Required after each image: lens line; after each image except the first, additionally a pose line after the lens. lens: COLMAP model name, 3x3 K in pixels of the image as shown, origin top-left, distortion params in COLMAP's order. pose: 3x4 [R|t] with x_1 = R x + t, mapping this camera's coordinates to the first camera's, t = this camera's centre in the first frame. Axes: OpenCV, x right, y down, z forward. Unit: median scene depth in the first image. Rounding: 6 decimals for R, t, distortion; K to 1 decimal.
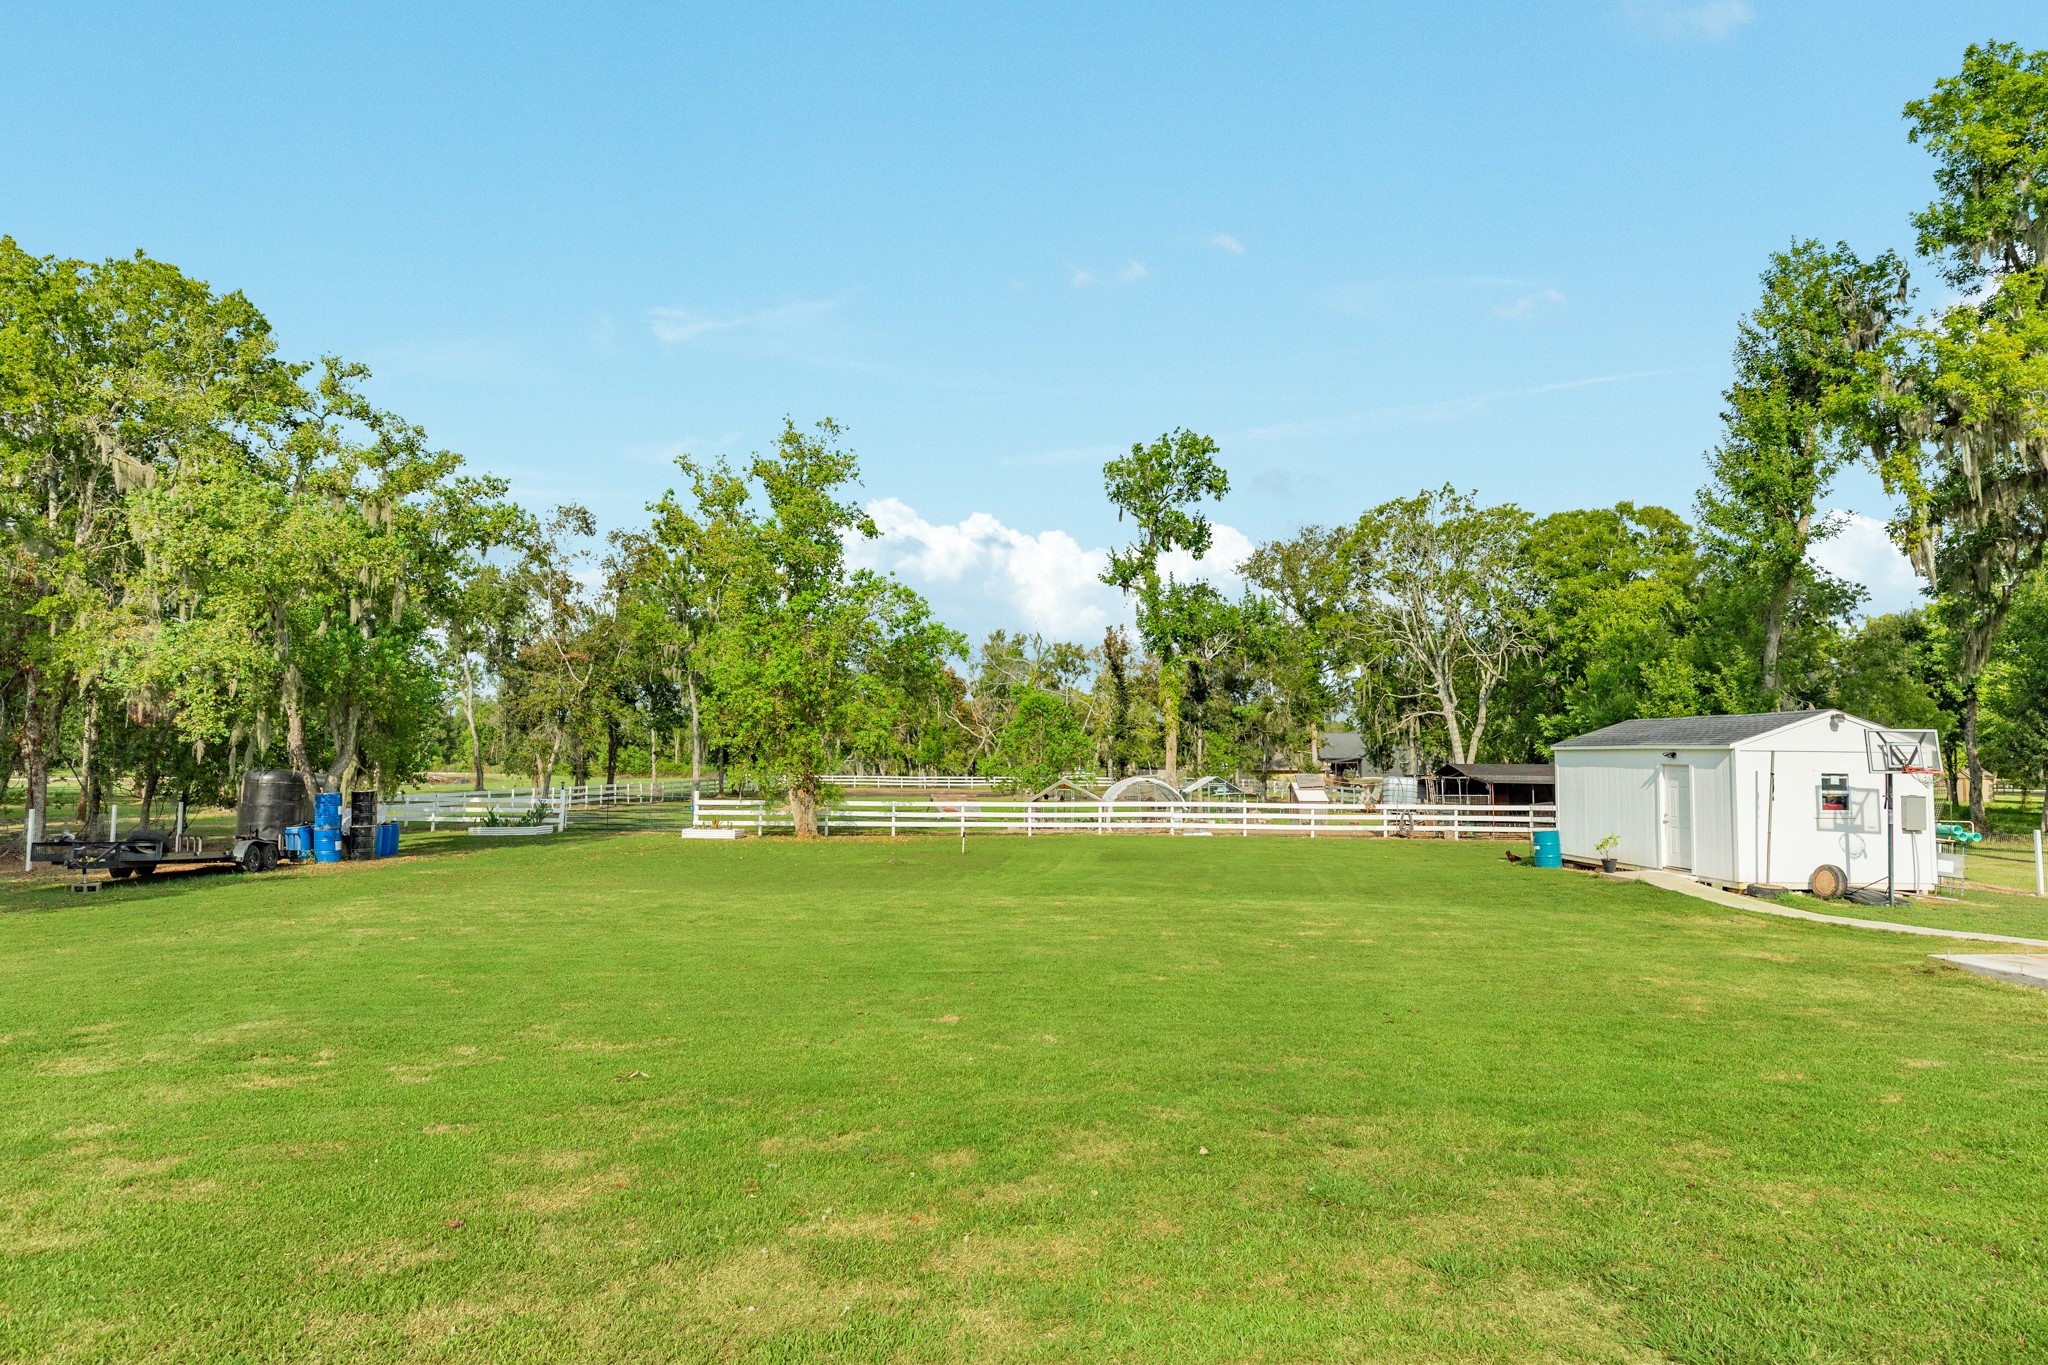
lens RADIAL K [[1168.9, 0, 1028.8], [0, 1168.9, 687.5], [0, 0, 1]] dist [0.002425, 0.000148]
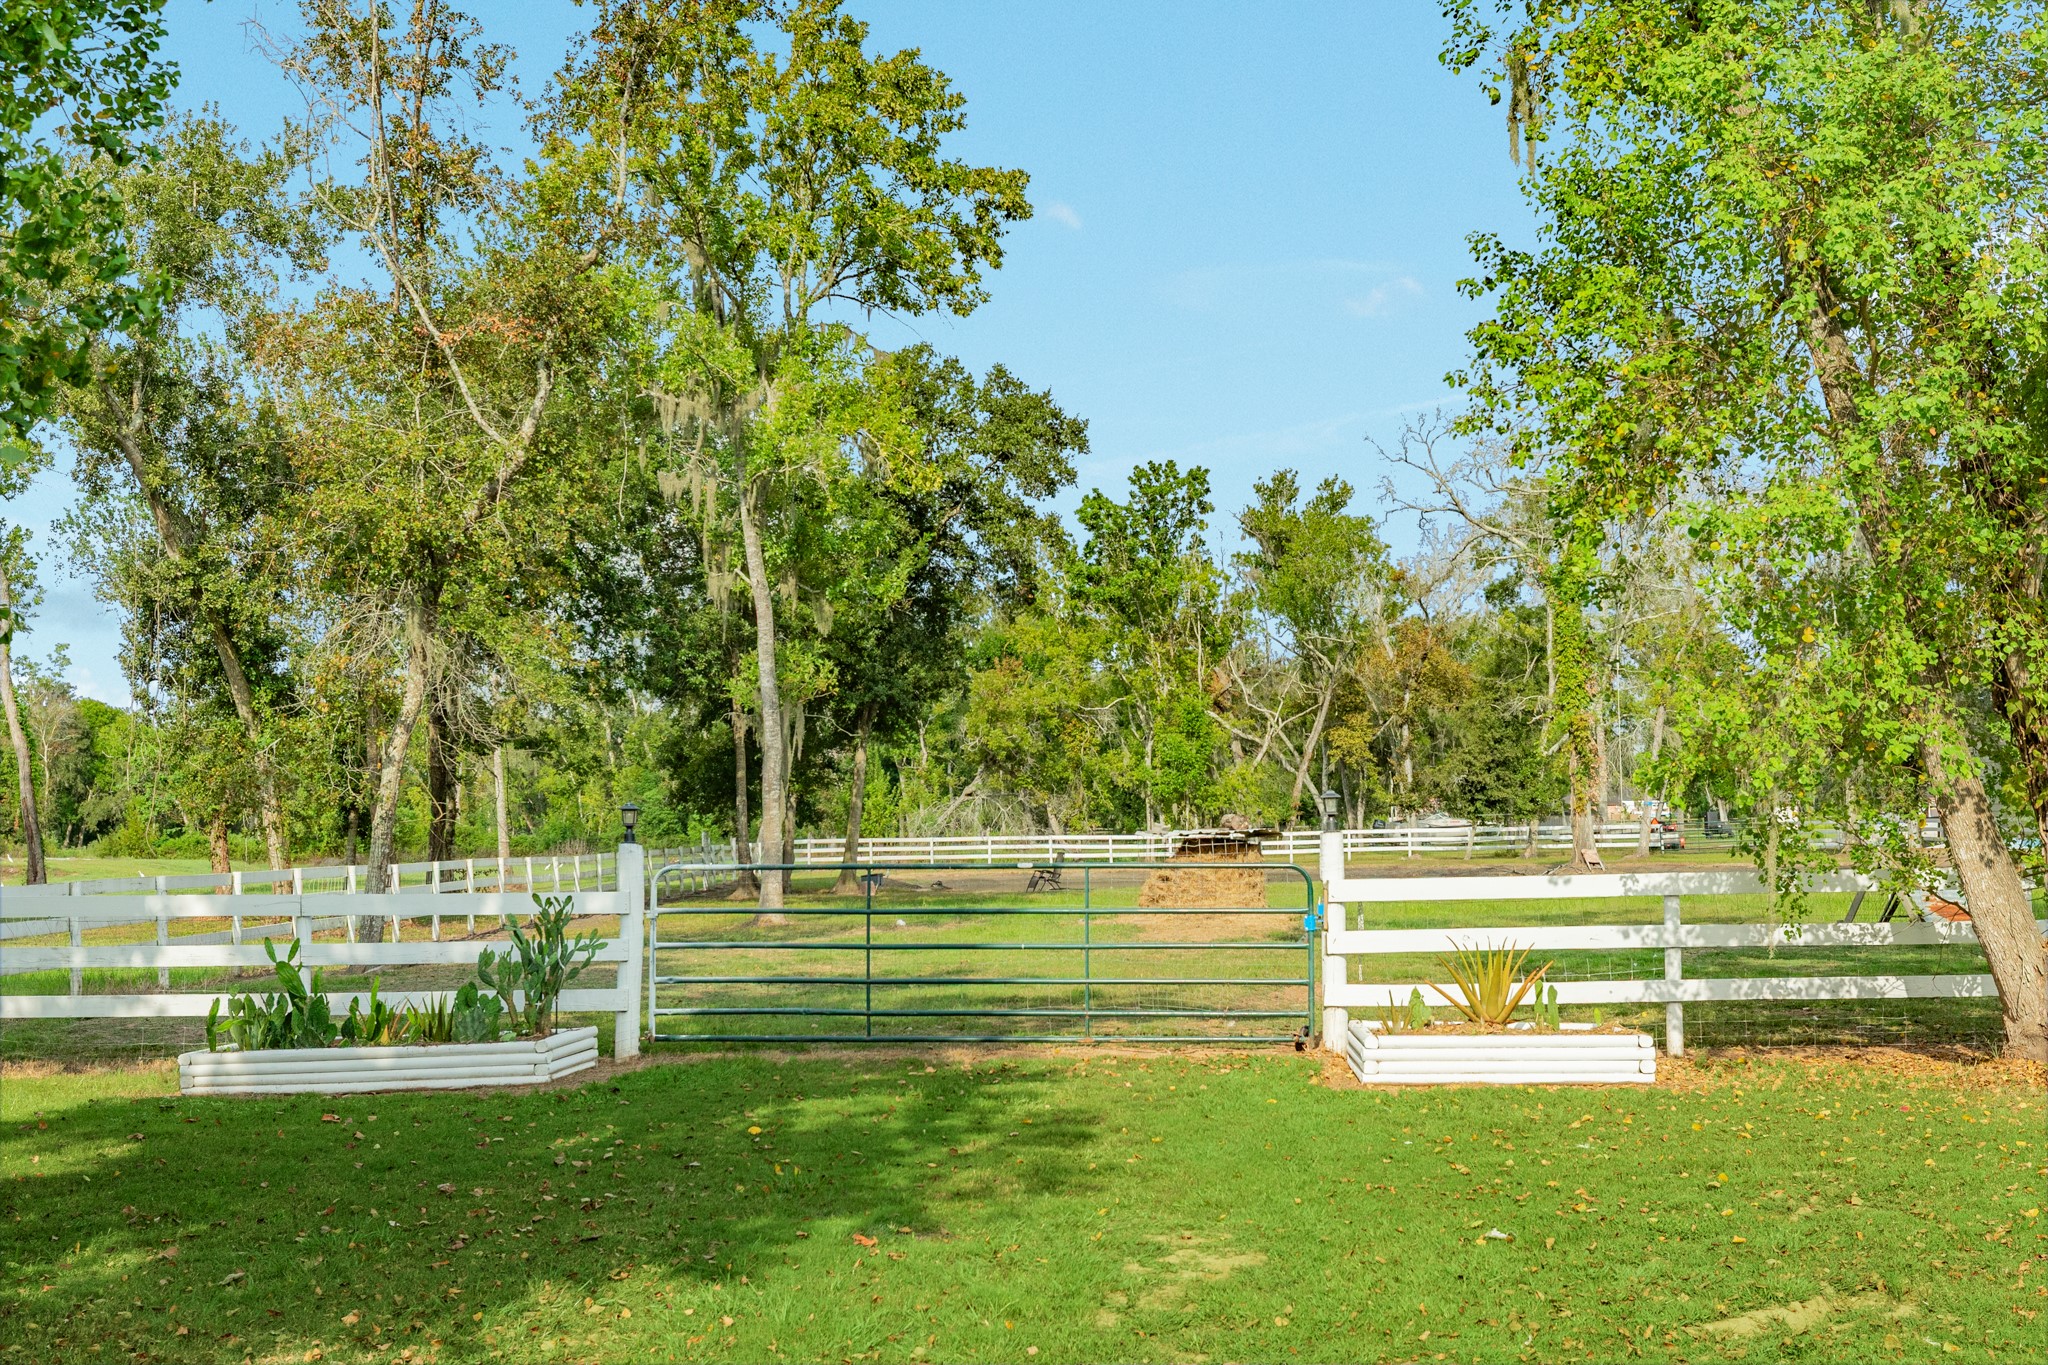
lens RADIAL K [[2125.5, 0, 1021.8], [0, 2125.5, 681.4], [0, 0, 1]] dist [-0.015719, 0.000000]
pose [[0.998948, -0.018644, 0.041895, -0.351474], [0.018988, 0.999789, -0.007813, 0.064679], [-0.041740, 0.008600, 0.999091, 0.644502]]
